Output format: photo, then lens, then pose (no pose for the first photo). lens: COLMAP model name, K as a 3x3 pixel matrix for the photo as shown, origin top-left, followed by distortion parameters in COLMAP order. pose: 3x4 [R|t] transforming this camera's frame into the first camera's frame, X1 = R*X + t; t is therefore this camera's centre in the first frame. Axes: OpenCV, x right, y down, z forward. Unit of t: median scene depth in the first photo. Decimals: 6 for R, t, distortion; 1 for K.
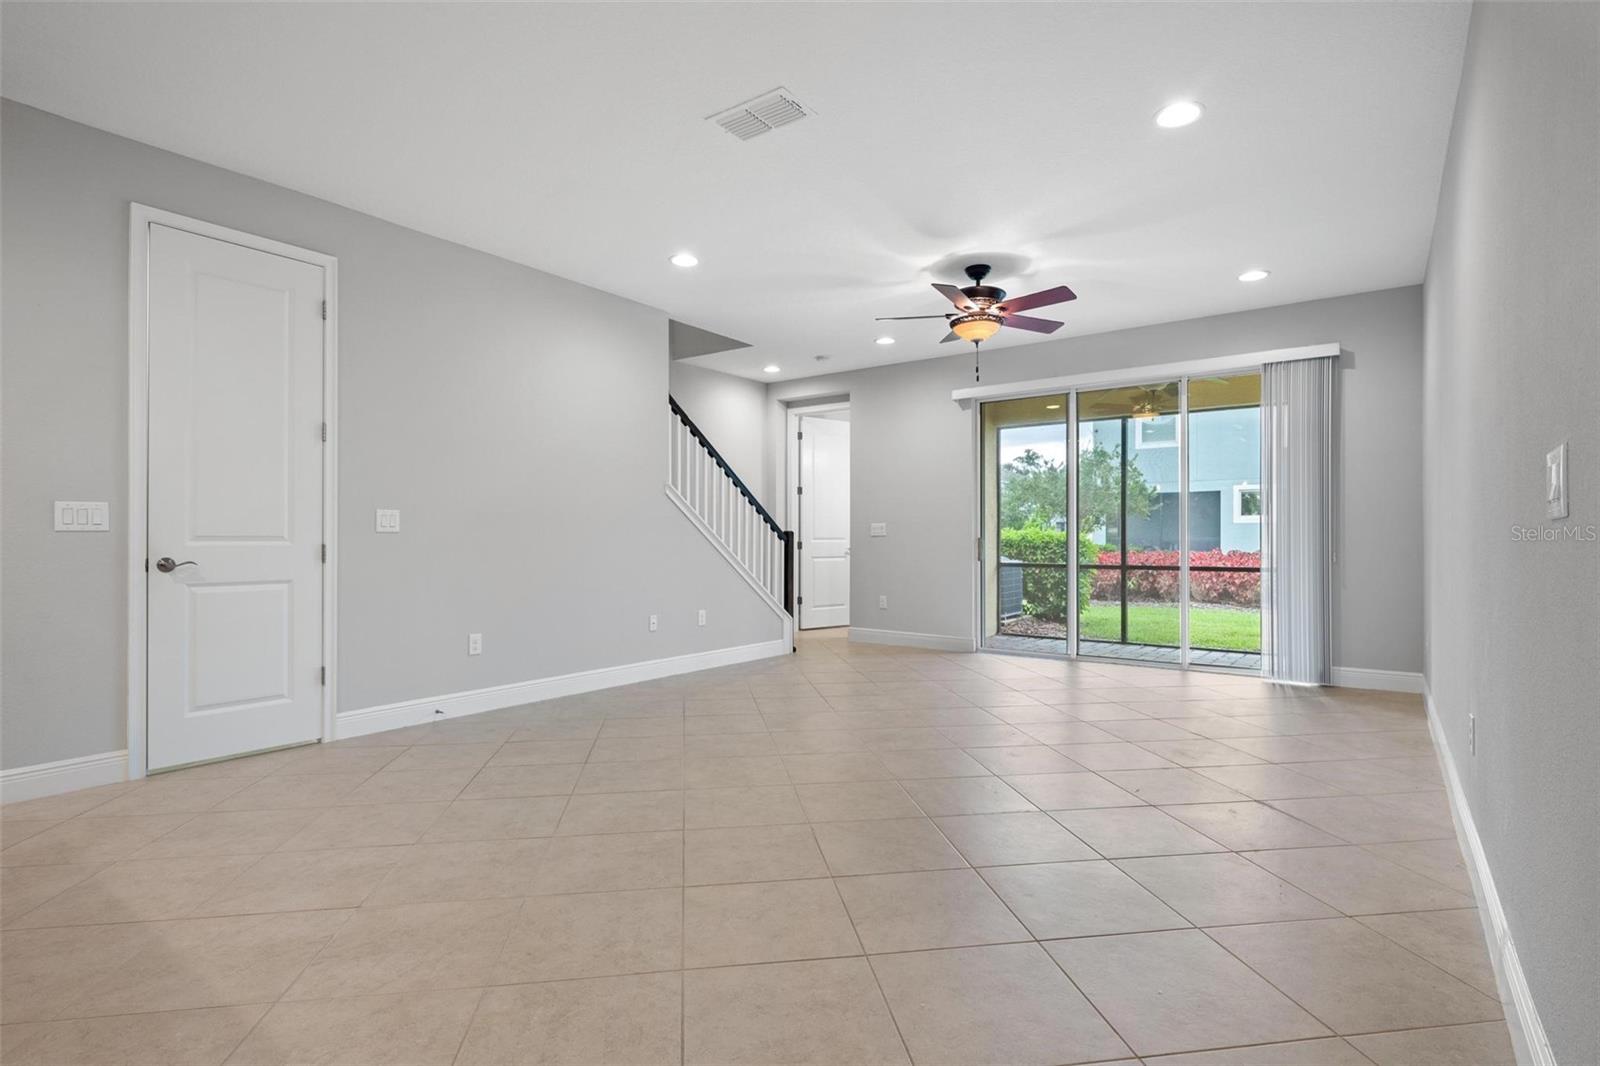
lens RADIAL K [[780.4, 0, 800.0], [0, 780.4, 533.0], [0, 0, 1]] dist [-0.001529, -0.000111]
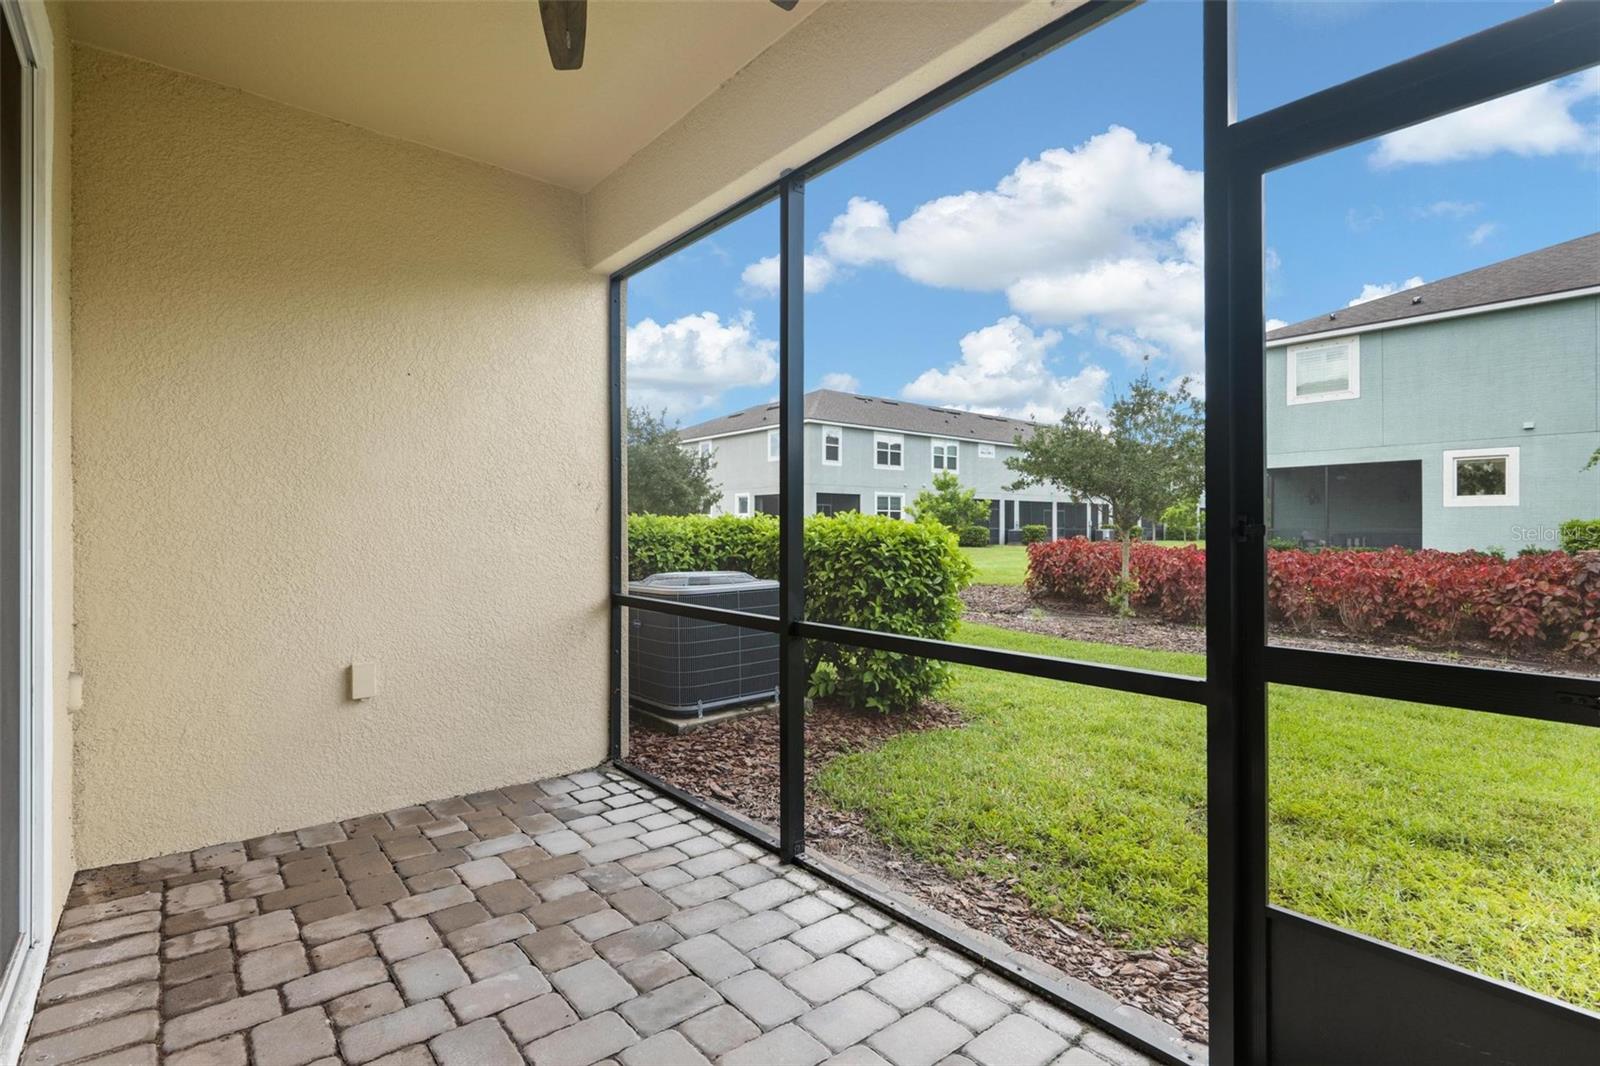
lens RADIAL K [[753.5, 0, 790.8], [0, 753.5, 533.3], [0, 0, 1]] dist [-0.000465, -0.000112]
pose [[0.970353, -0.001467, -0.241688, 0.634476], [0.004171, 0.999934, 0.010676, 0.001605], [0.241657, -0.011368, 0.970295, 0.888201]]
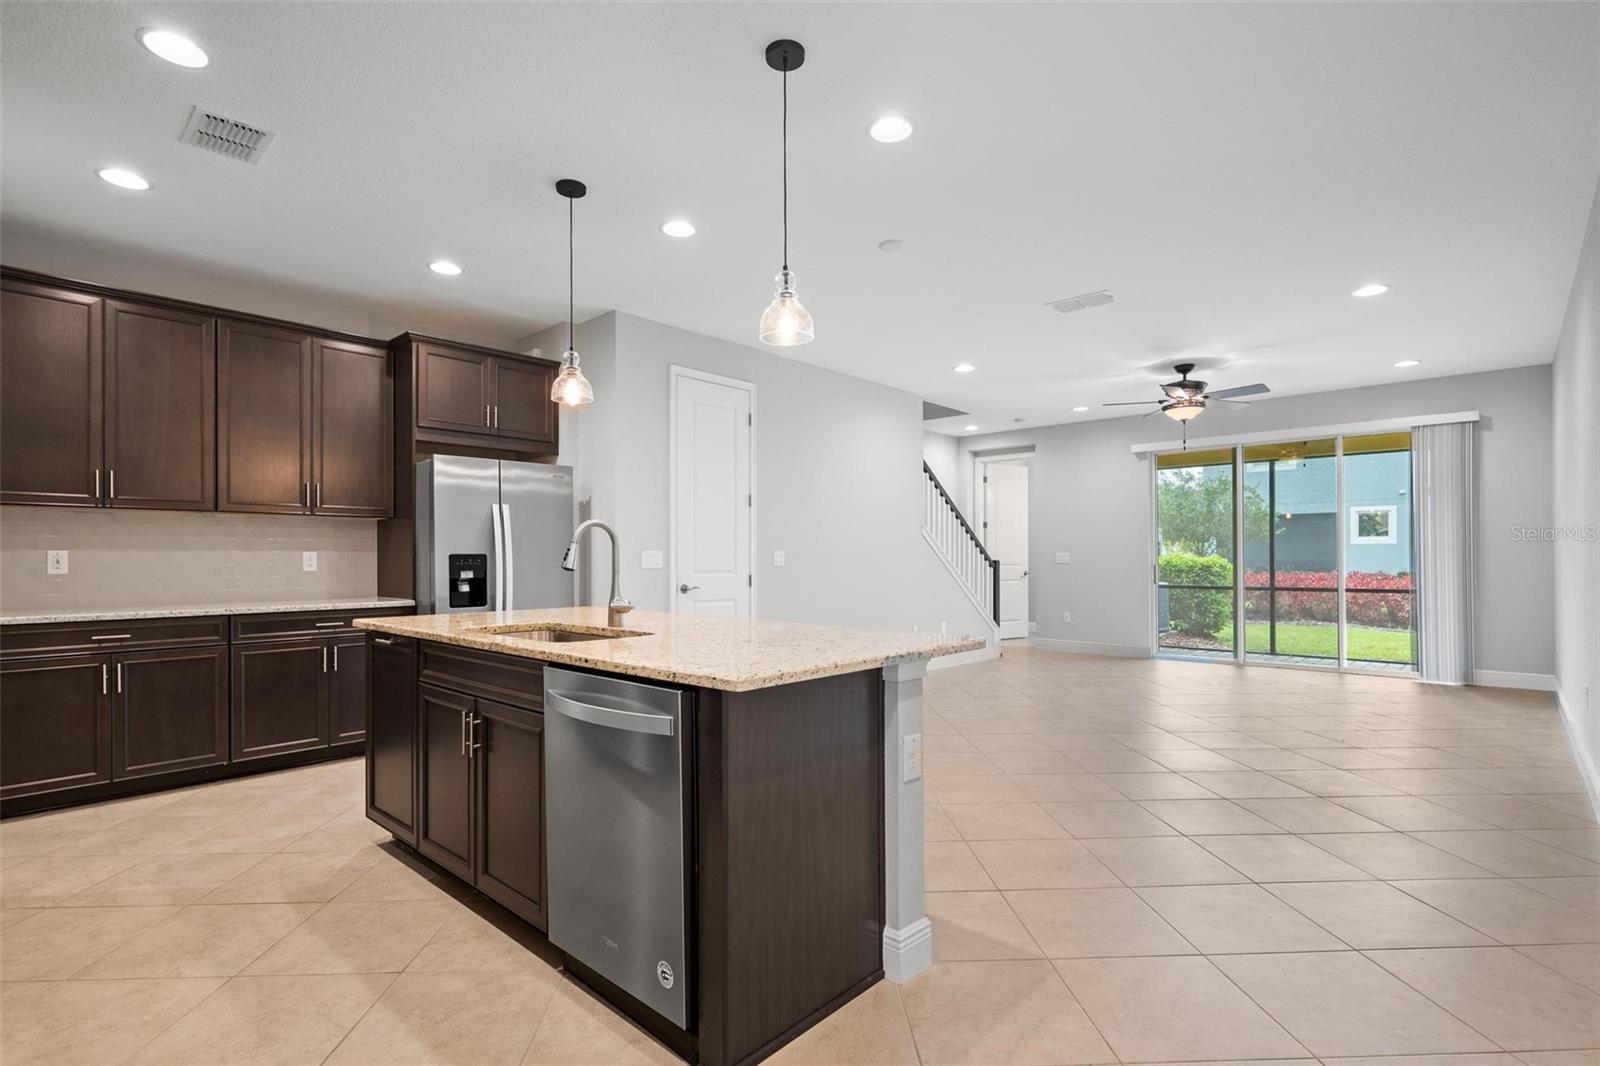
lens RADIAL K [[761.4, 0, 803.5], [0, 761.4, 550.2], [0, 0, 1]] dist [0.001928, 0.000470]
pose [[0.994395, -0.004791, -0.105620, -0.193927], [0.004365, 0.999981, -0.004262, -0.014620], [0.105638, 0.003777, 0.994397, -0.248933]]
